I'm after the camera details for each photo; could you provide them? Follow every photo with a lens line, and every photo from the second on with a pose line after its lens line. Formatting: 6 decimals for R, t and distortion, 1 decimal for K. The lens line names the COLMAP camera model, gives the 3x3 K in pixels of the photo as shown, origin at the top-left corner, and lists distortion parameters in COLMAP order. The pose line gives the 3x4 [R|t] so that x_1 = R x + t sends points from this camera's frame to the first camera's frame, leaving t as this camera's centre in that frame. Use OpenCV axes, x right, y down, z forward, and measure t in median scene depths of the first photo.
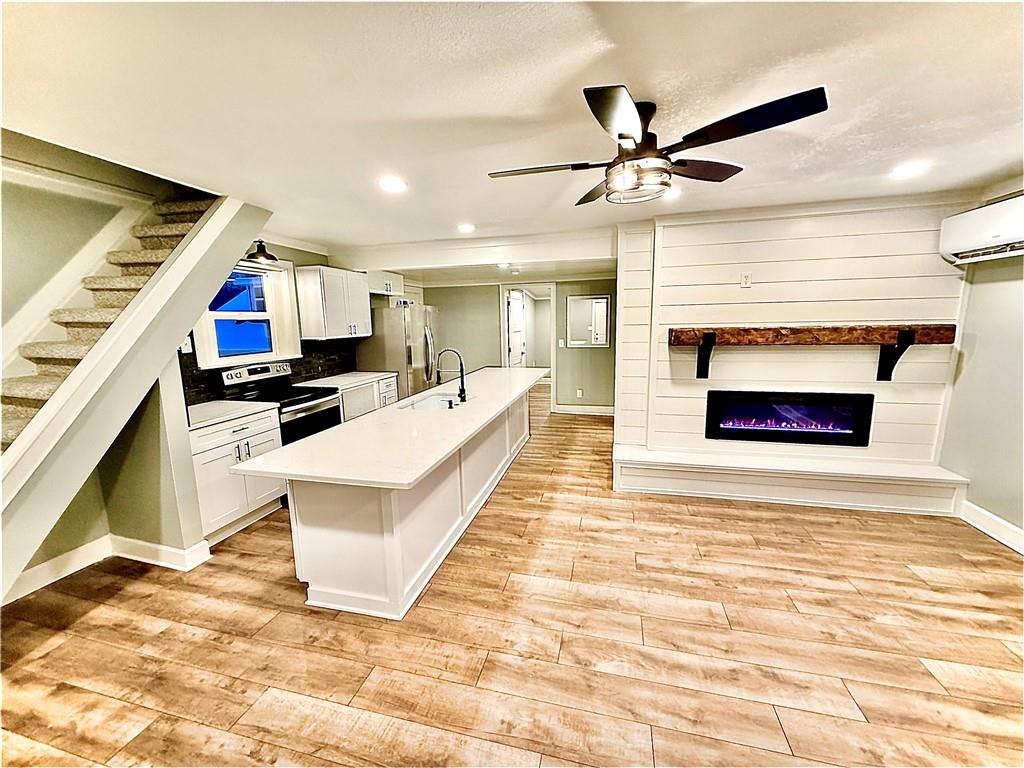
lens RADIAL K [[406.3, 0, 511.4], [0, 406.3, 385.2], [0, 0, 1]] dist [0.000331, 0.000508]
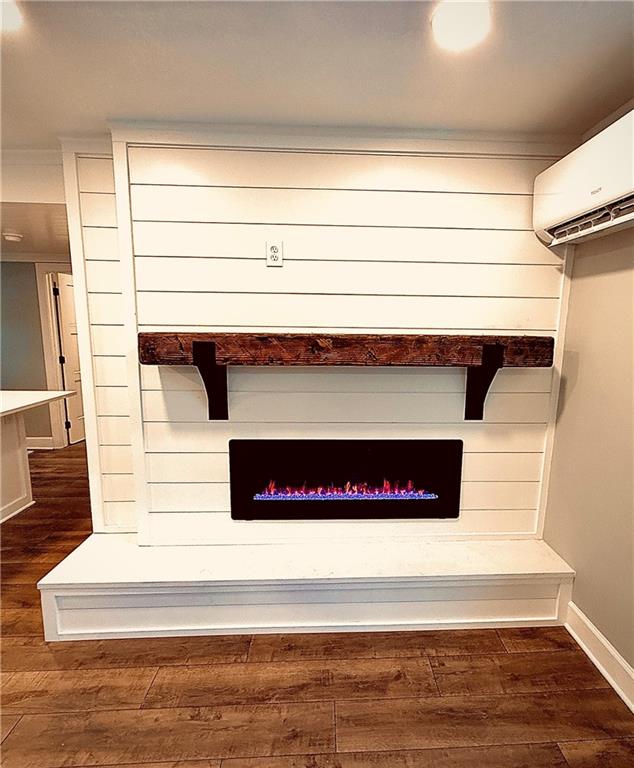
lens RADIAL K [[406.0, 0, 347.4], [0, 406.0, 385.6], [0, 0, 1]] dist [-0.000646, 0.001826]
pose [[0.953852, -0.010976, 0.300075, 0.535397], [0.014645, 0.999843, -0.009978, -0.064887], [-0.299919, 0.013912, 0.953863, 0.441599]]
